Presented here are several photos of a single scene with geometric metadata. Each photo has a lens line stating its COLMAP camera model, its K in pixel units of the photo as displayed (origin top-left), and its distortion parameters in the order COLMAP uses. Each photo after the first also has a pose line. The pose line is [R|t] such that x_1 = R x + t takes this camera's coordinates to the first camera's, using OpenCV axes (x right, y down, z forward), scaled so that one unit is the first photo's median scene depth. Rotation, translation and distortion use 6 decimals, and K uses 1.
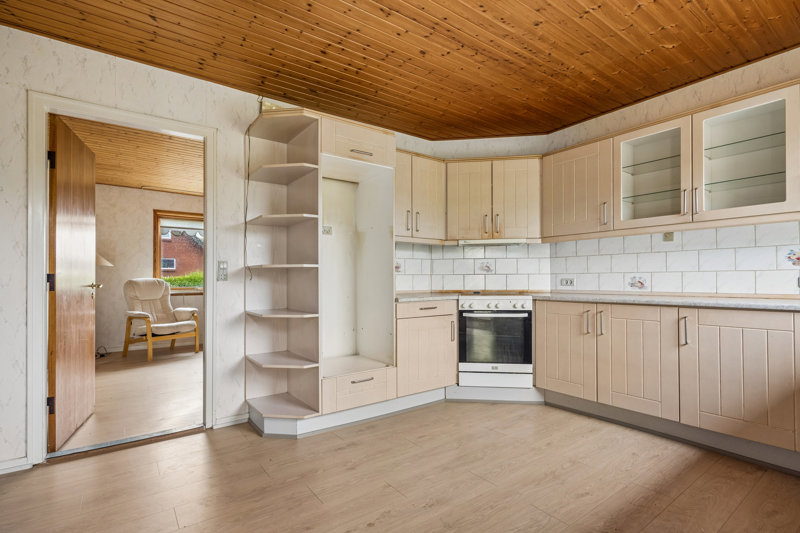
lens RADIAL K [[388.9, 0, 401.7], [0, 388.9, 279.5], [0, 0, 1]] dist [0.000013, 0.000189]
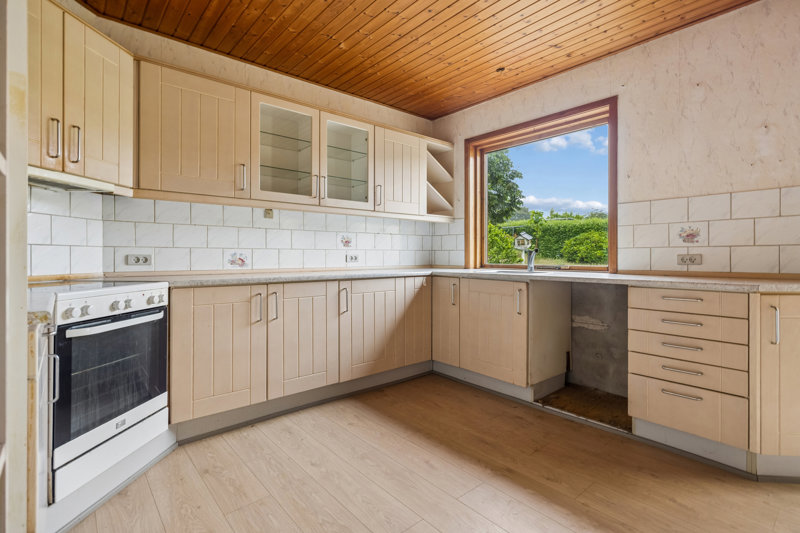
lens RADIAL K [[398.8, 0, 404.5], [0, 398.8, 255.6], [0, 0, 1]] dist [0.018196, 0.000000]
pose [[-0.095039, 0.008146, 0.995440, -0.352543], [0.000578, 0.999967, -0.008127, 0.006169], [-0.995473, -0.000197, -0.095040, 0.703899]]
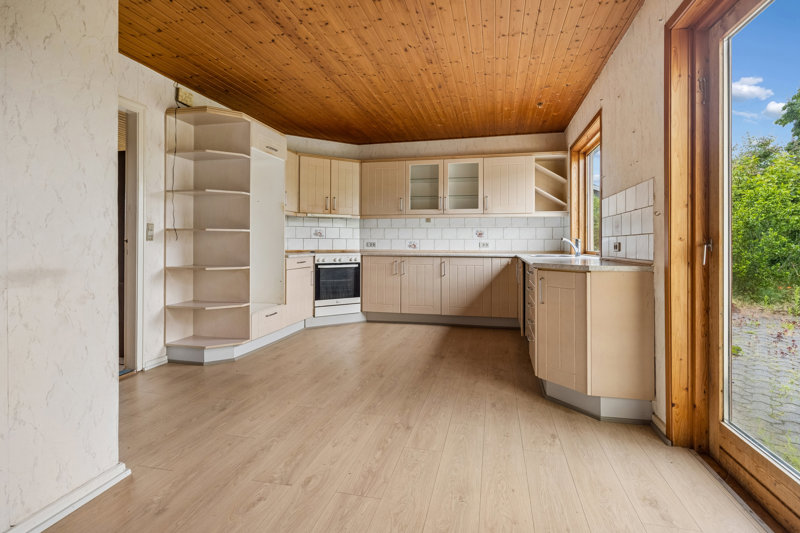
lens RADIAL K [[405.6, 0, 397.3], [0, 405.6, 244.9], [0, 0, 1]] dist [0.001185, 0.000123]
pose [[0.765213, 0.006533, 0.643744, -0.612042], [-0.008855, 0.999961, 0.000378, 0.007758], [-0.643716, -0.005989, 0.765241, -0.342878]]
